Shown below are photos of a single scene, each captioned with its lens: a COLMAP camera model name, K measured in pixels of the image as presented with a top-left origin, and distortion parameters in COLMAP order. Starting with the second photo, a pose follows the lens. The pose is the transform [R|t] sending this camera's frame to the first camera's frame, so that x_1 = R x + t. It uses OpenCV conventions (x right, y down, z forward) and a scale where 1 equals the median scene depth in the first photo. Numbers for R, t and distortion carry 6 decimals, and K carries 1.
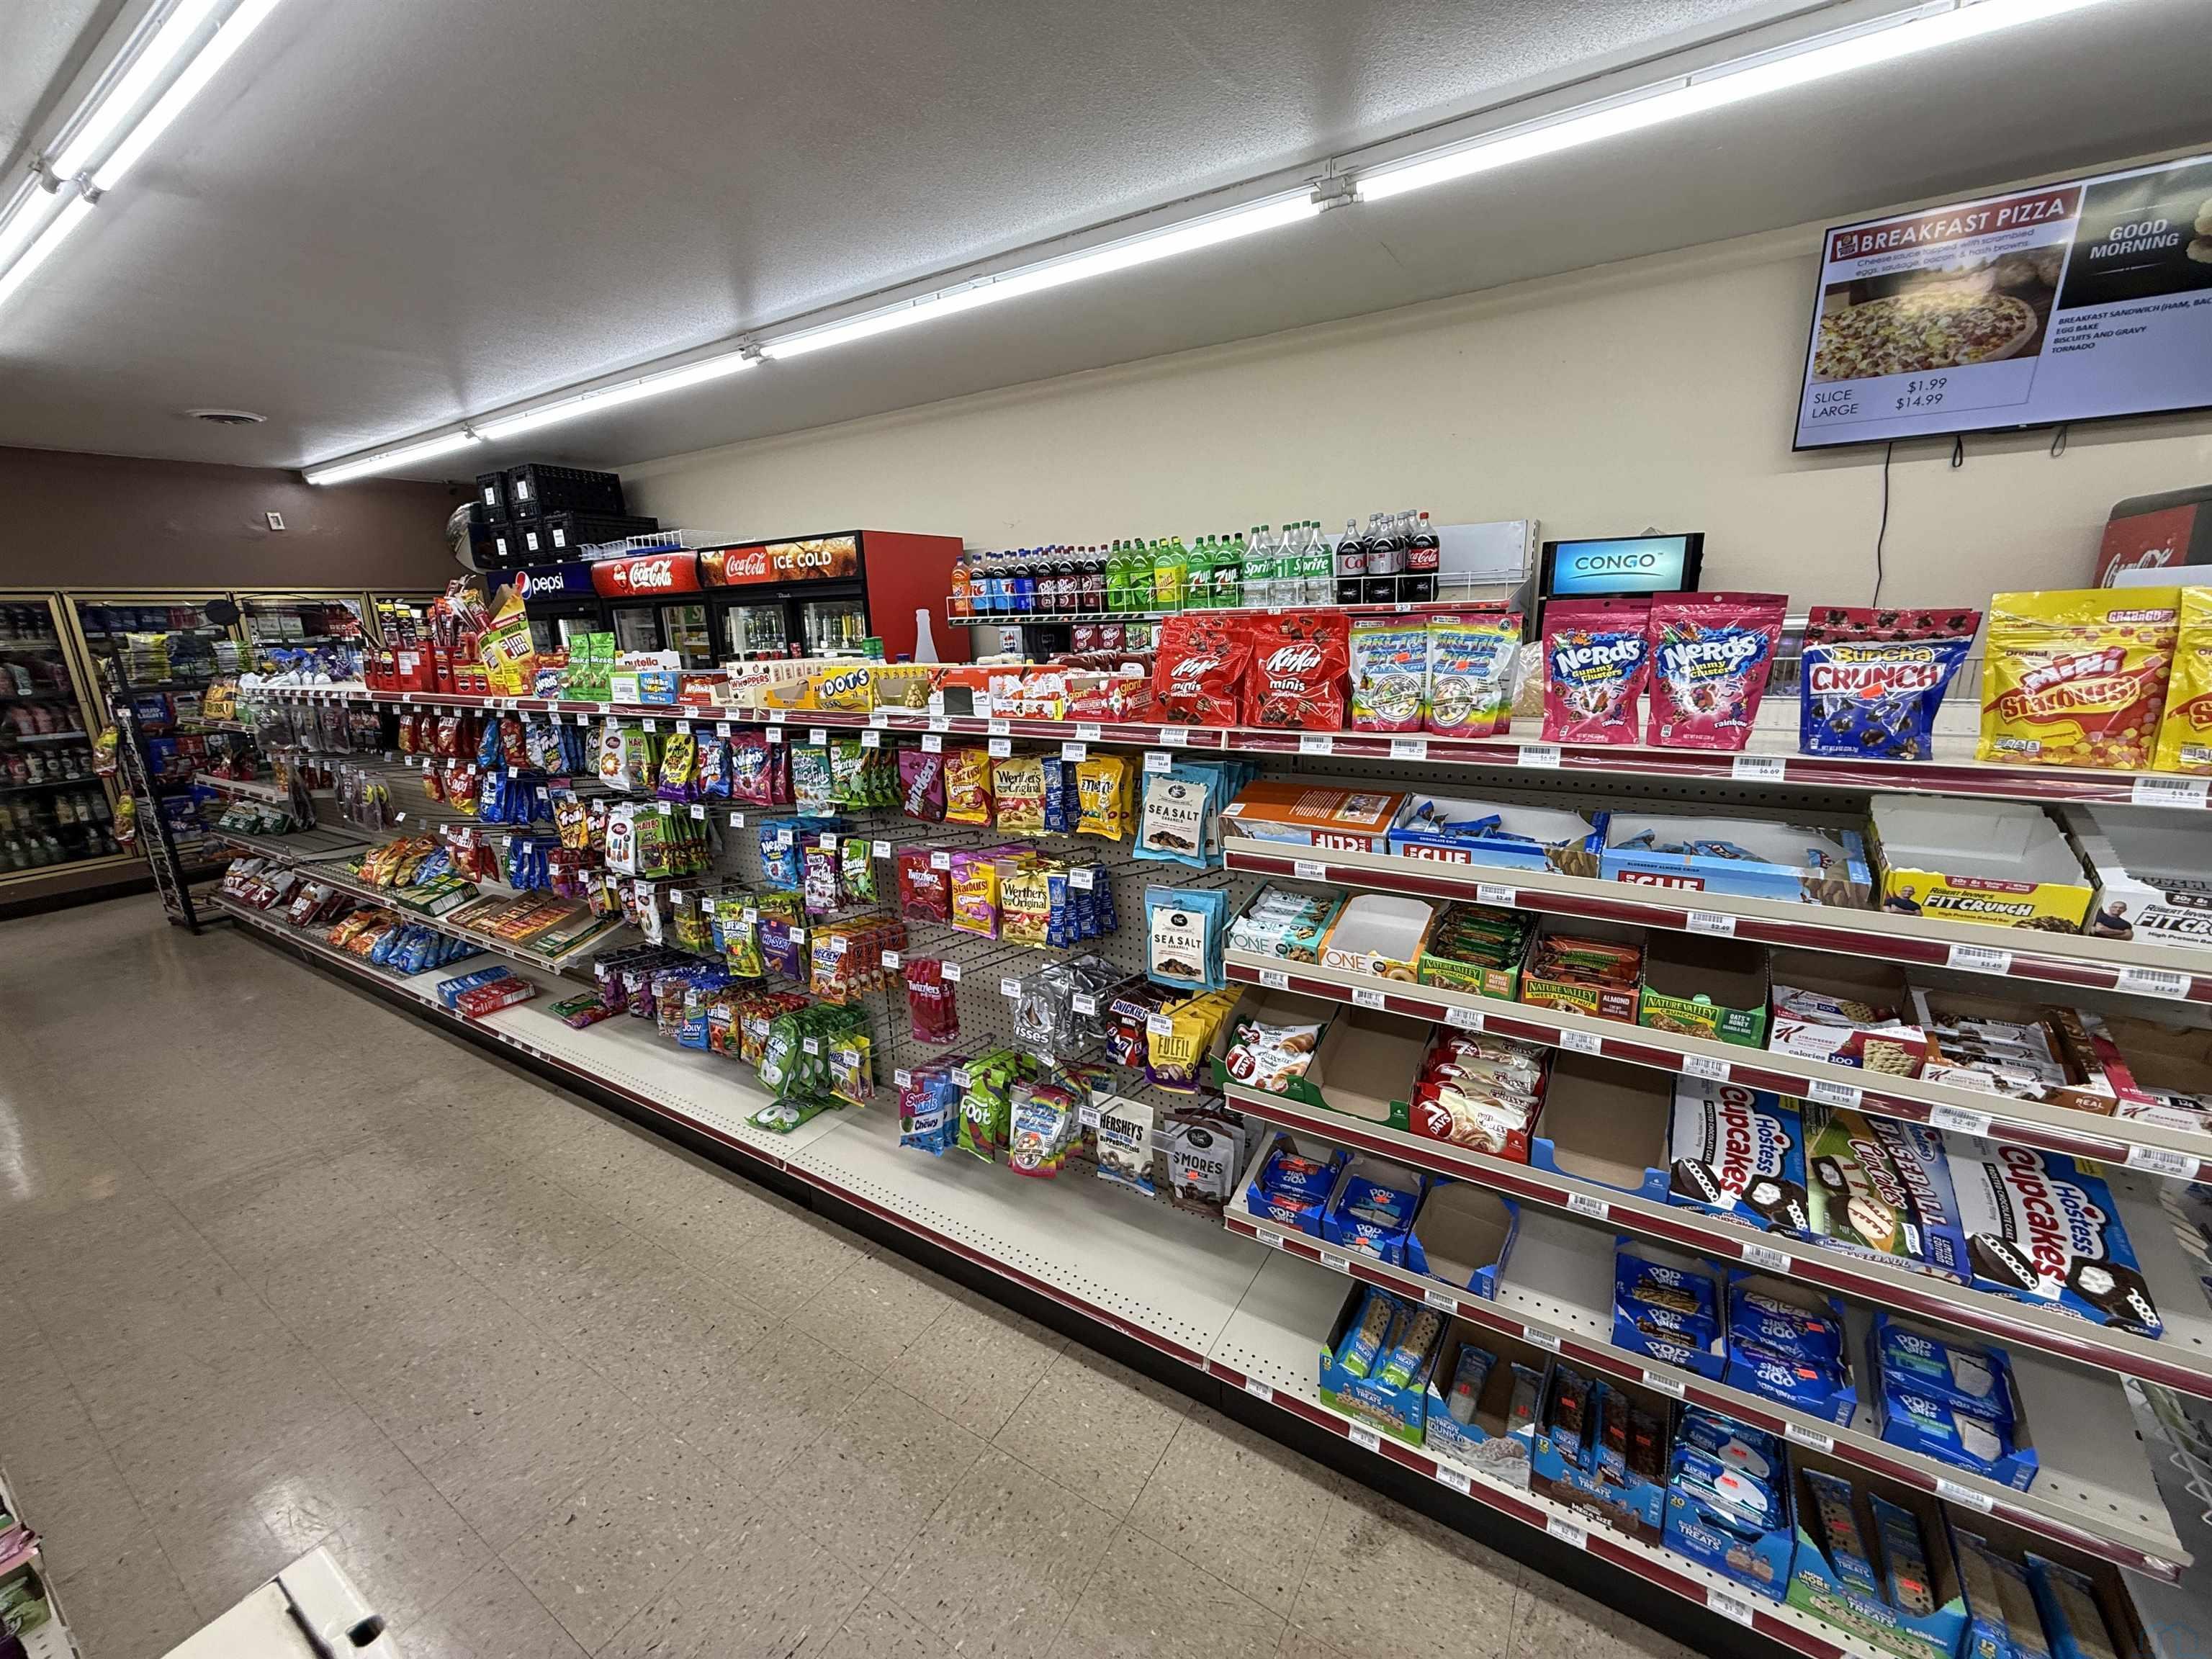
lens RADIAL K [[878.0, 0, 1103.4], [0, 878.0, 823.5], [0, 0, 1]] dist [-0.000451, -0.000097]
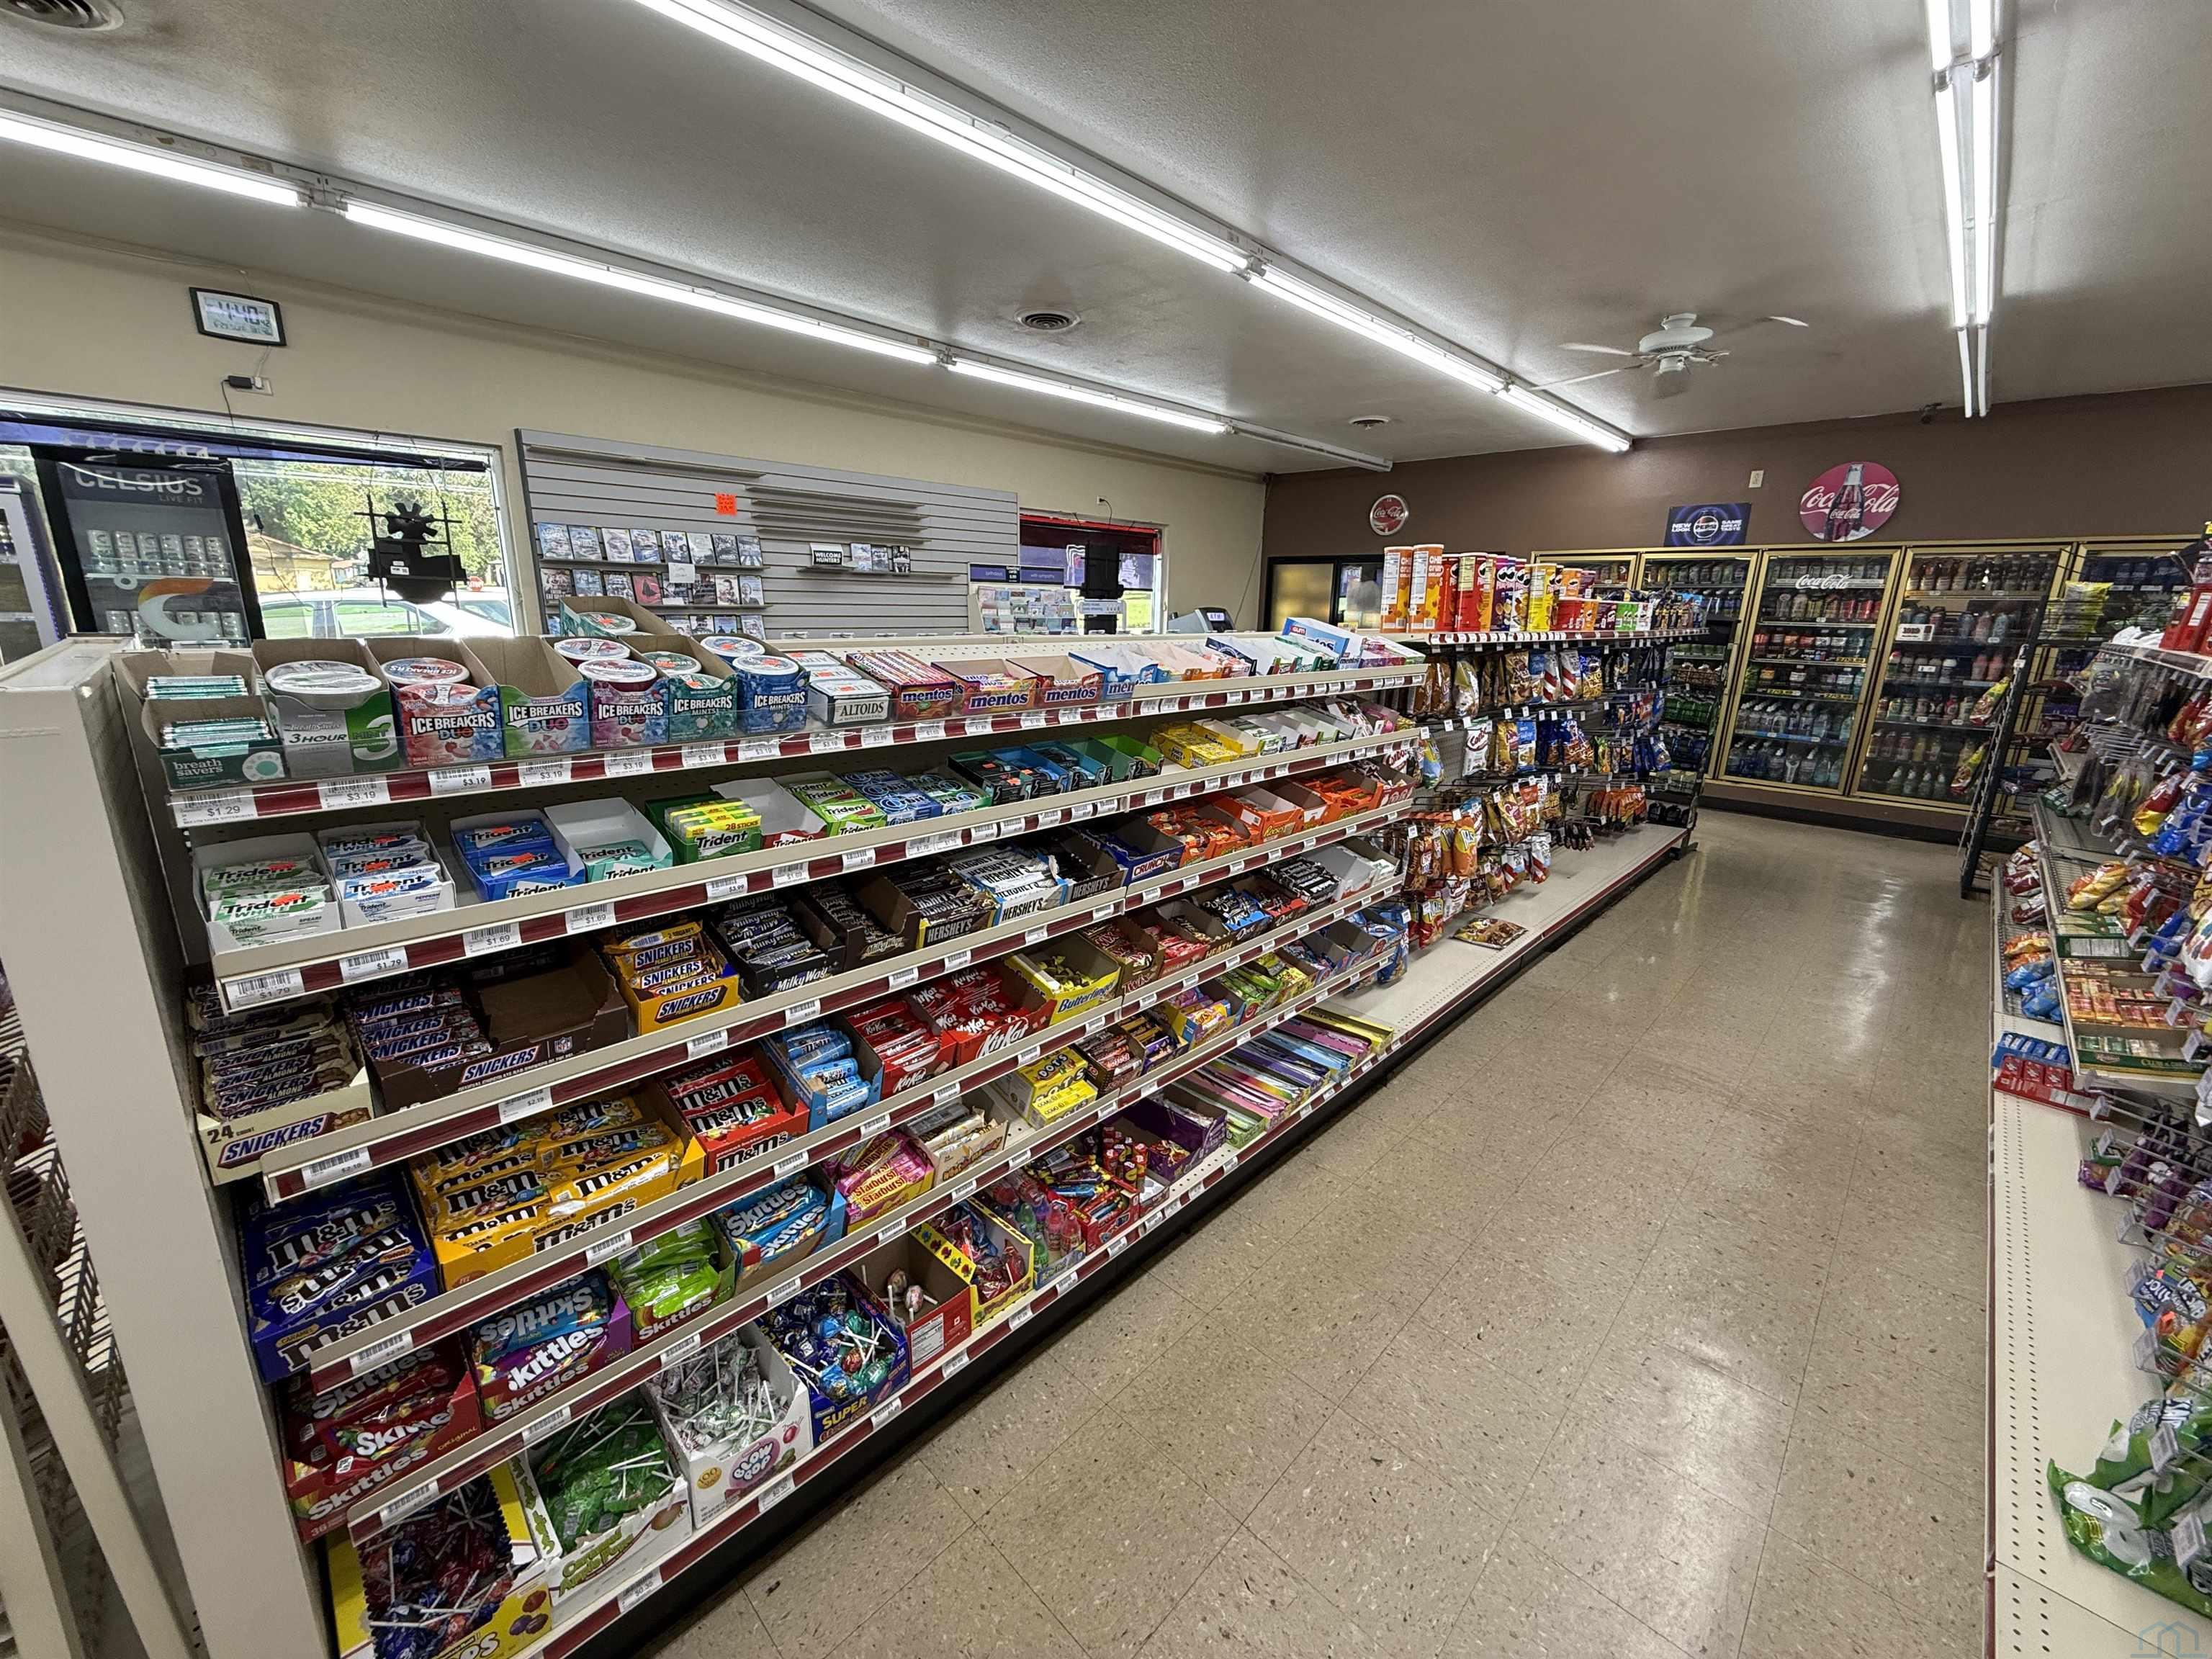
lens RADIAL K [[878.0, 0, 1097.1], [0, 878.0, 826.4], [0, 0, 1]] dist [-0.000451, -0.000097]
pose [[-0.215117, 0.269048, -0.938796, 0.076071], [-0.240239, 0.917182, 0.317903, -0.032204], [0.946578, 0.293922, -0.132666, 0.281569]]
